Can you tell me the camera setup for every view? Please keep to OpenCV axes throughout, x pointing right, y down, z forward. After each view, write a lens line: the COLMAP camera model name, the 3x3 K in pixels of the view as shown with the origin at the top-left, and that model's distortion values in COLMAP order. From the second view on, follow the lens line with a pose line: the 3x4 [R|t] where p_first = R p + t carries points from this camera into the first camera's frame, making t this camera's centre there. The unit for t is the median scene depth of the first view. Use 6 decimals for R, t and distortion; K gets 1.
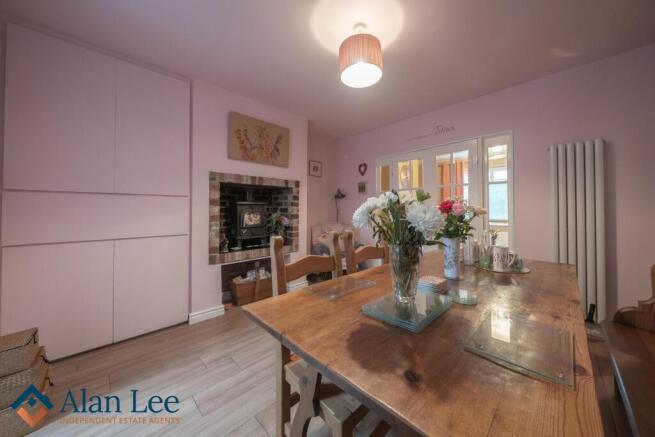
lens RADIAL K [[226.0, 0, 328.3], [0, 226.0, 213.7], [0, 0, 1]] dist [-0.001617, -0.000120]
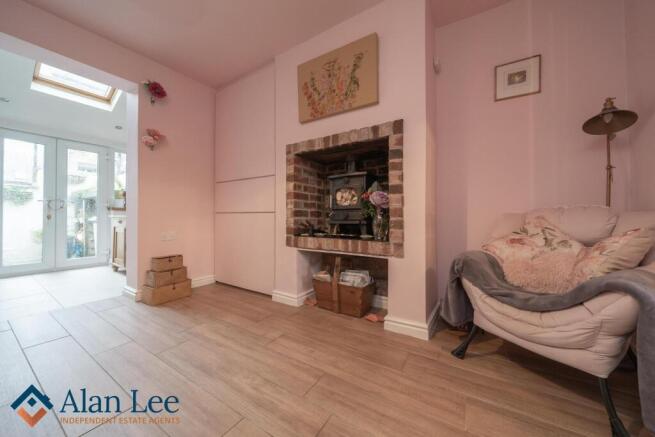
lens RADIAL K [[226.0, 0, 328.3], [0, 226.0, 213.7], [0, 0, 1]] dist [-0.001617, -0.000120]
pose [[0.269094, 0.004232, -0.963105, 0.383877], [-0.012900, 0.999916, 0.000790, 0.084687], [0.963028, 0.012211, 0.269126, 0.848080]]
